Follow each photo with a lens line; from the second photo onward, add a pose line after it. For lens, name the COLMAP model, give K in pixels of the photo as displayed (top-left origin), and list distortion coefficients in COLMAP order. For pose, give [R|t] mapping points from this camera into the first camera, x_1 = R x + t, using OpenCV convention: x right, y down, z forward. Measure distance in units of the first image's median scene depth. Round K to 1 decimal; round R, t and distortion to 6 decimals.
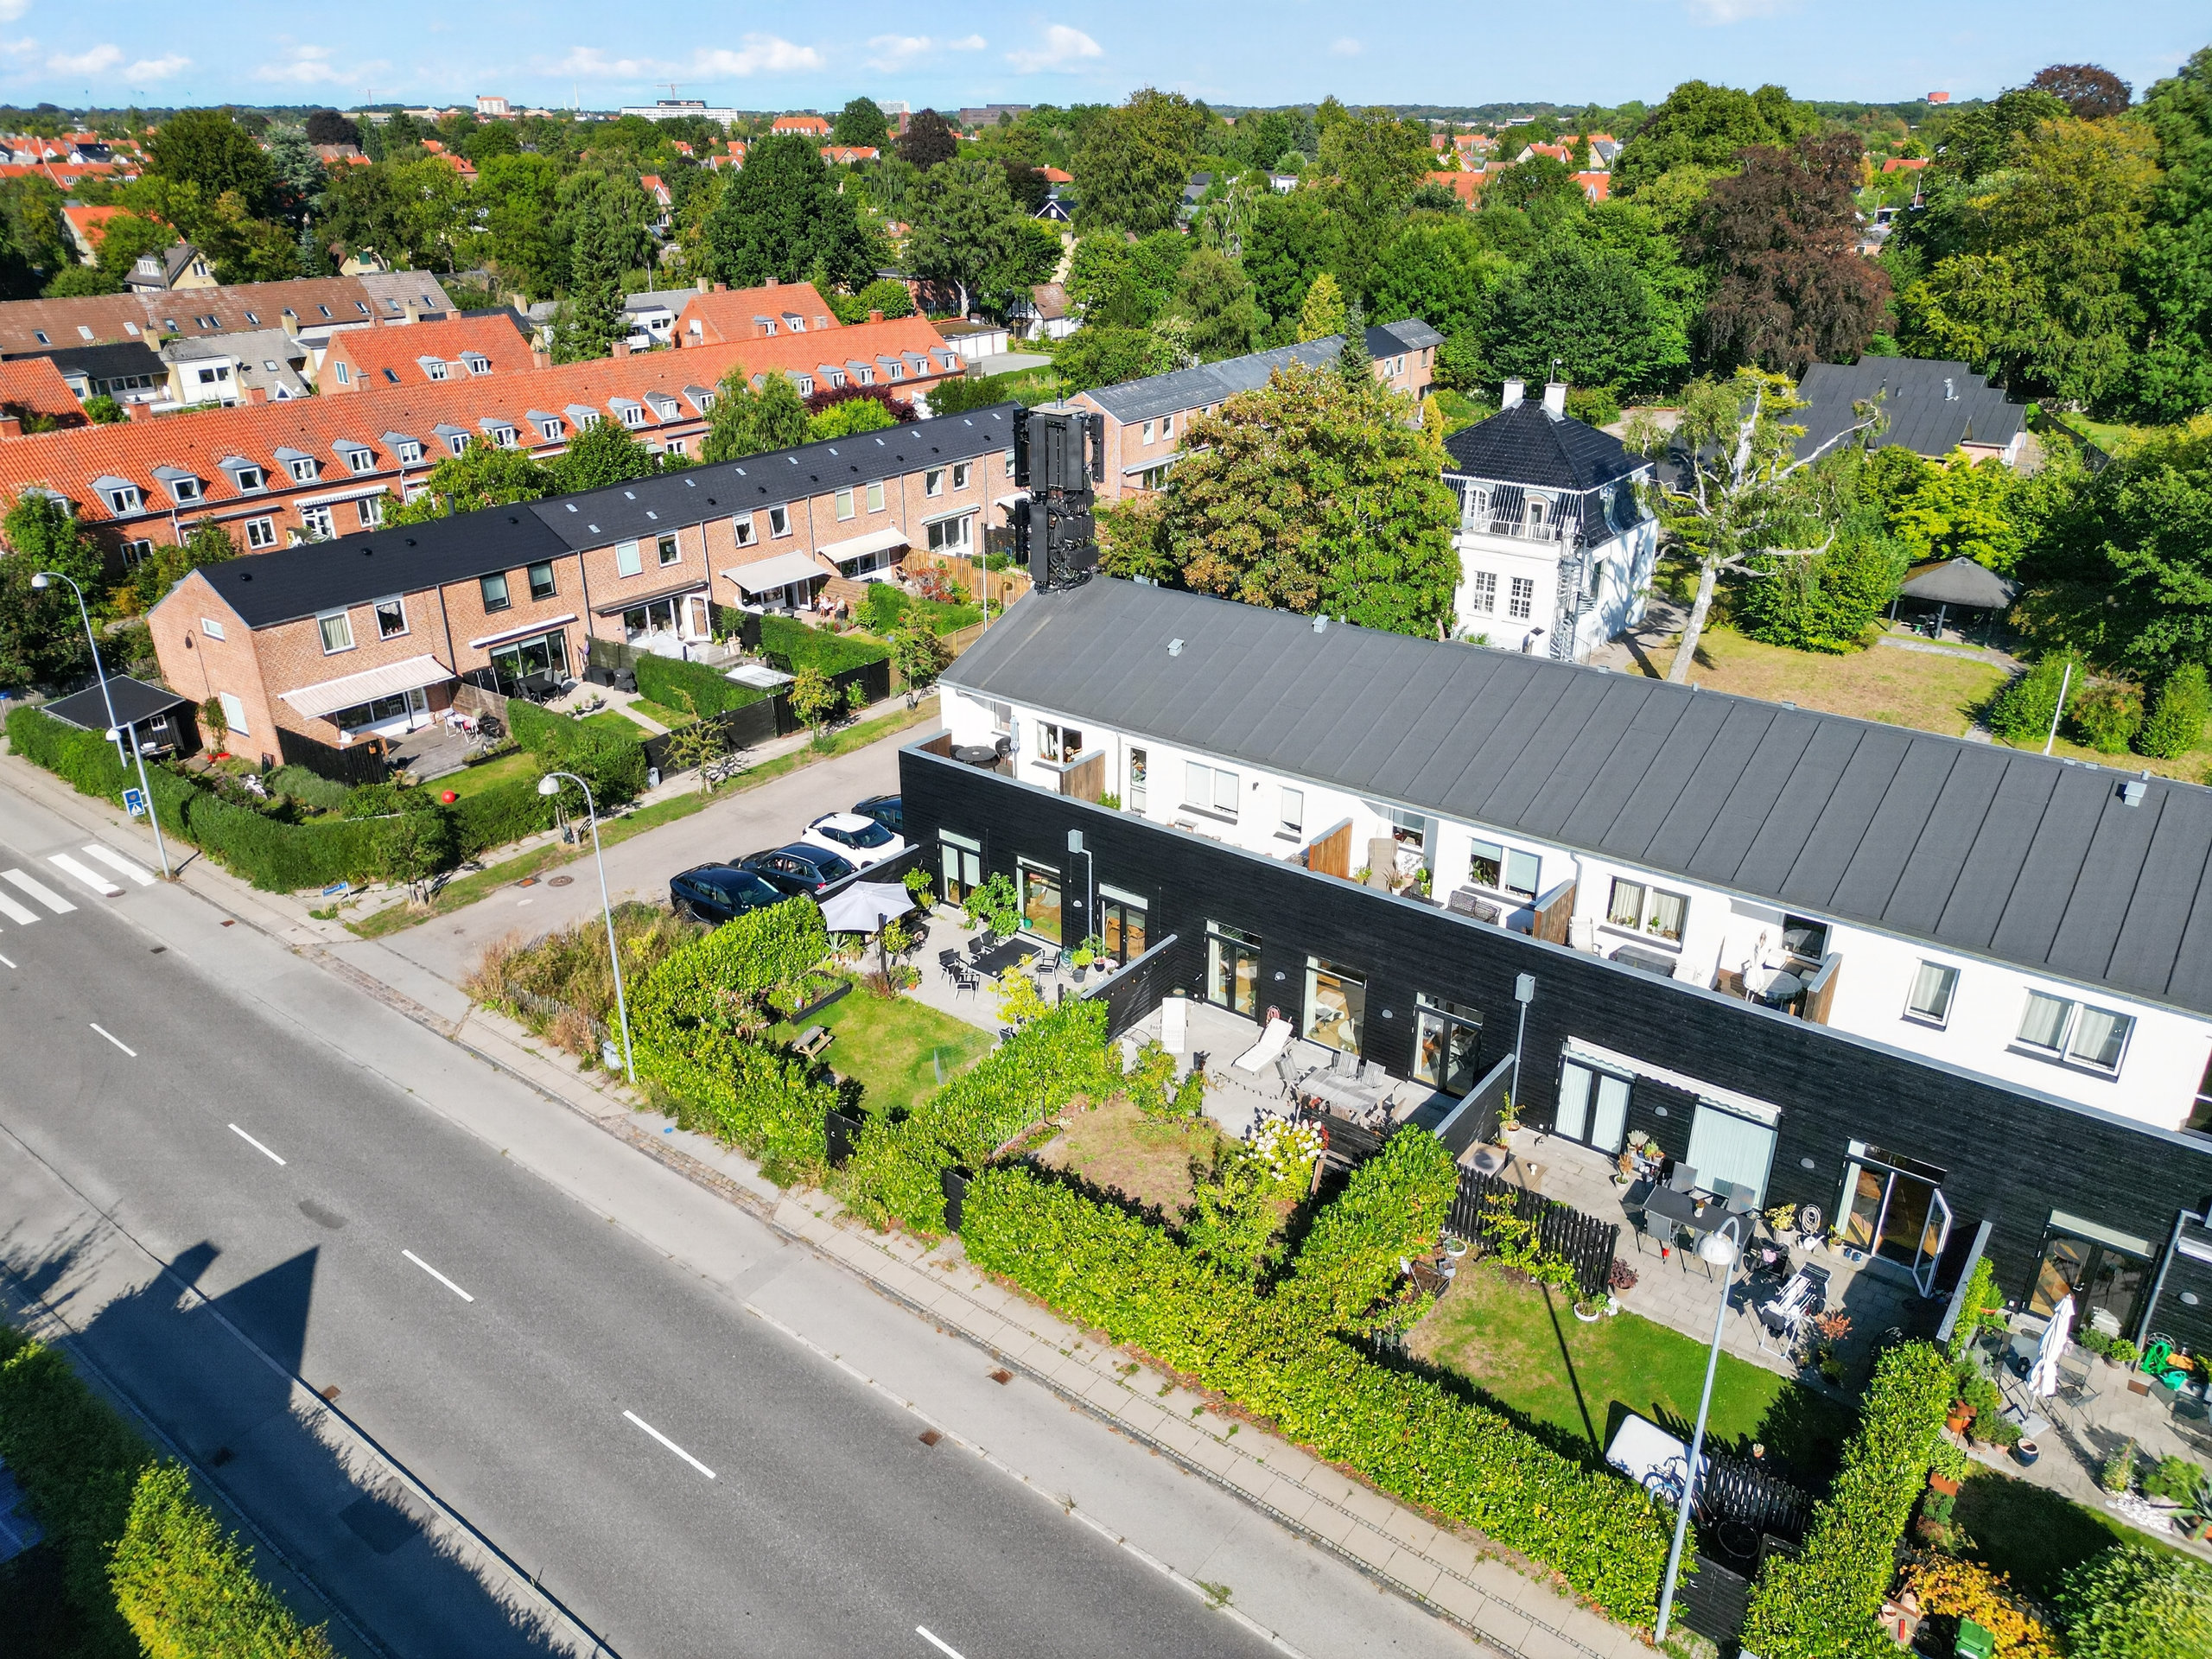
lens RADIAL K [[1575.9, 0, 1105.3], [0, 1575.9, 855.8], [0, 0, 1]] dist [0.074666, -0.093846]
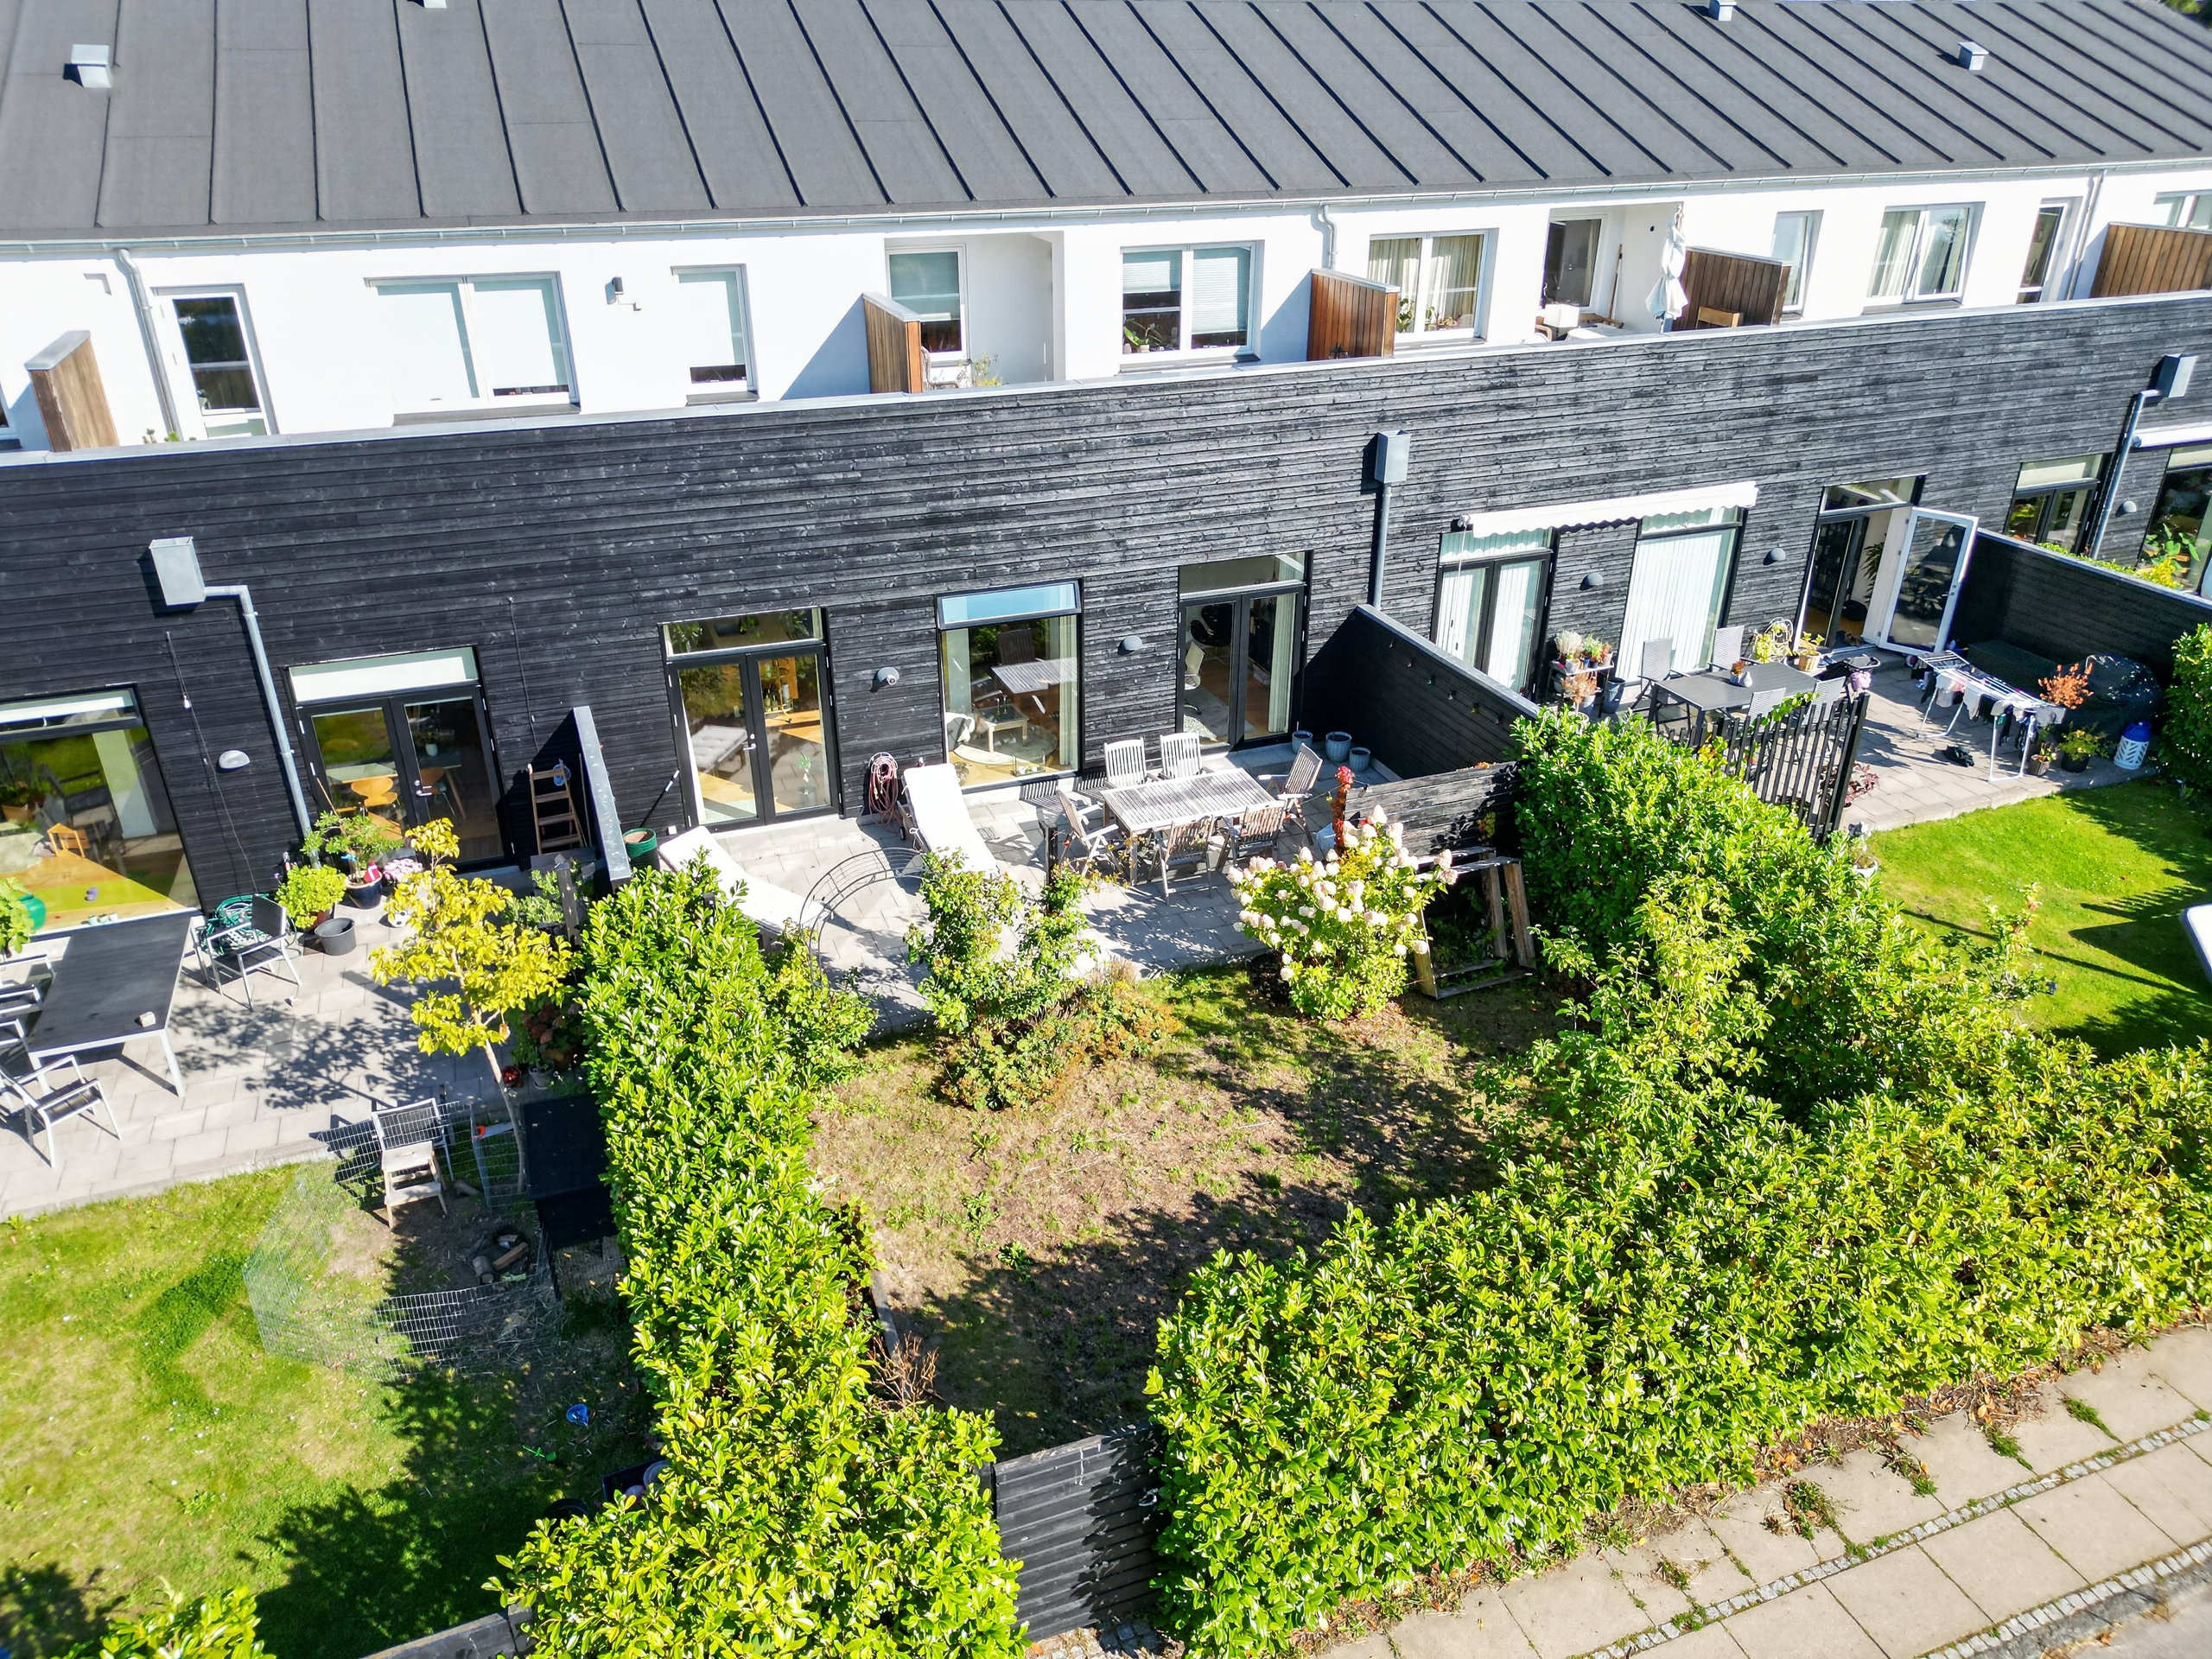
lens RADIAL K [[1575.9, 0, 1105.3], [0, 1575.9, 855.8], [0, 0, 1]] dist [0.074666, -0.093846]
pose [[0.508066, -0.394101, 0.765868, -0.233393], [0.360998, 0.904747, 0.226084, 0.046300], [-0.782016, 0.161611, 0.601941, 0.728312]]
